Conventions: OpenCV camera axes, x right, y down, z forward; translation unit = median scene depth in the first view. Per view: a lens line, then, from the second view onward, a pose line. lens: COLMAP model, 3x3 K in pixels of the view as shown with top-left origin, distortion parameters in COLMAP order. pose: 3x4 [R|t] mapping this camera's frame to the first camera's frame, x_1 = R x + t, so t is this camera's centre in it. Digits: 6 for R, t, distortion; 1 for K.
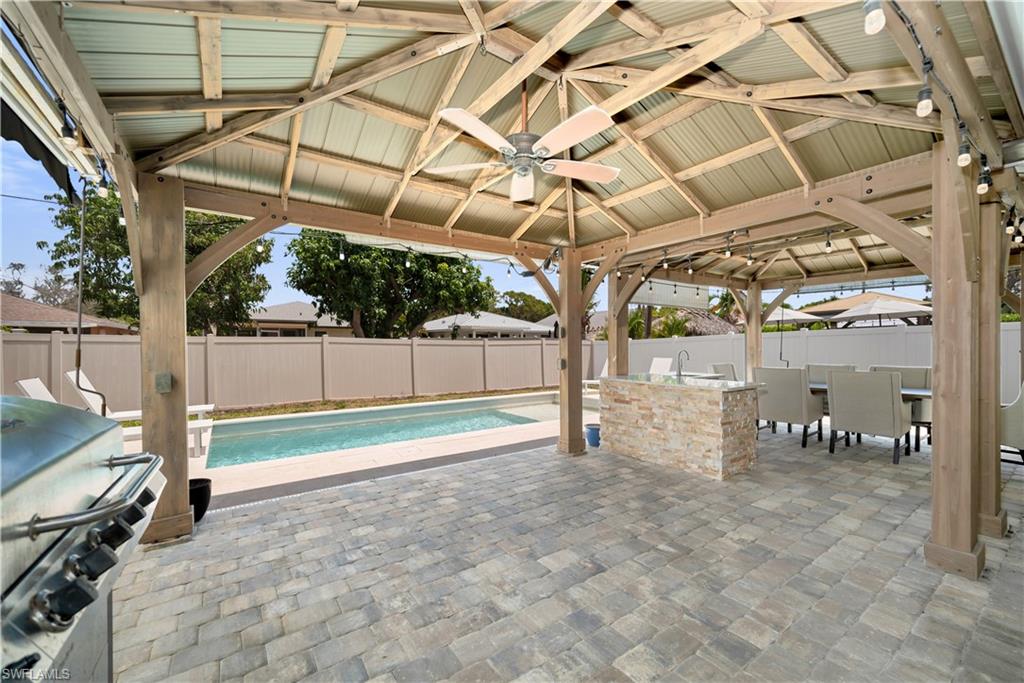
lens RADIAL K [[409.8, 0, 512.1], [0, 409.8, 346.7], [0, 0, 1]] dist [-0.001535, 0.000028]
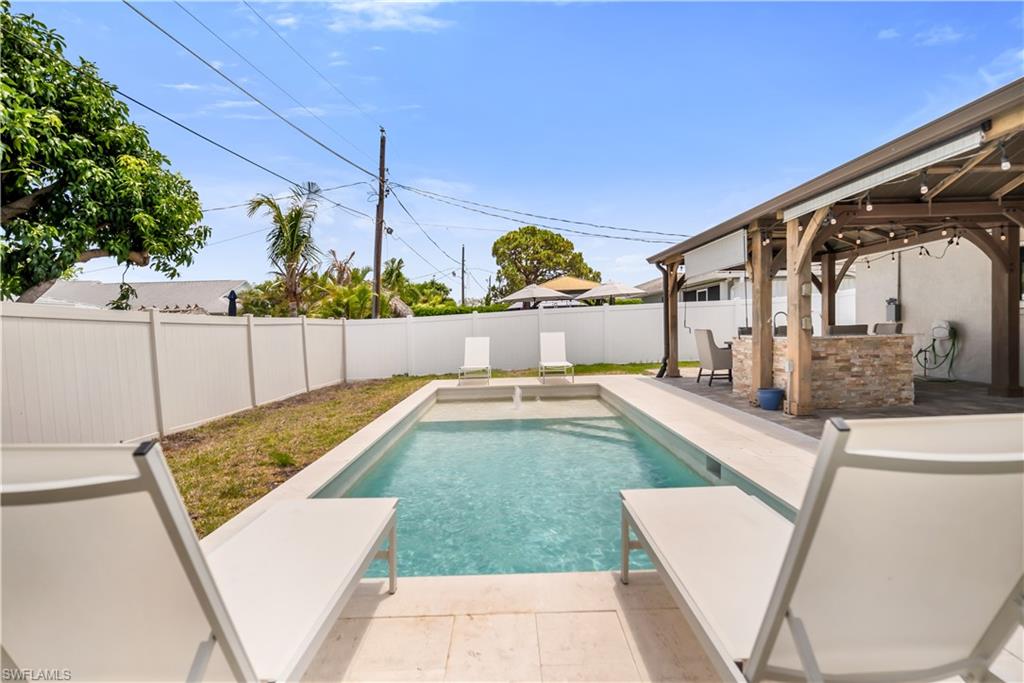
lens RADIAL K [[510.5, 0, 515.5], [0, 510.5, 345.2], [0, 0, 1]] dist [0.000811, -0.000165]
pose [[0.560659, -0.041575, 0.827002, -1.285324], [0.028531, 0.999116, 0.030885, 0.040192], [-0.827555, 0.006280, 0.561350, 0.941044]]
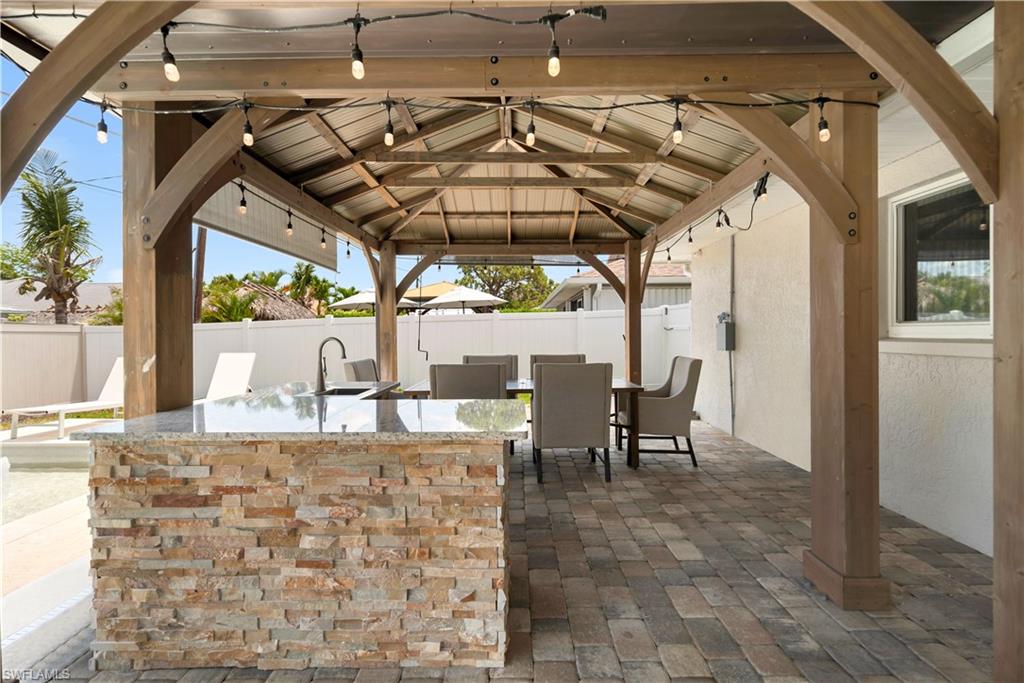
lens RADIAL K [[444.3, 0, 511.9], [0, 444.3, 335.0], [0, 0, 1]] dist [-0.001015, -0.000853]
pose [[0.576783, -0.005490, 0.816879, 0.140788], [0.007106, 0.999973, 0.001704, 0.007148], [-0.816867, 0.004822, 0.576806, 0.618816]]
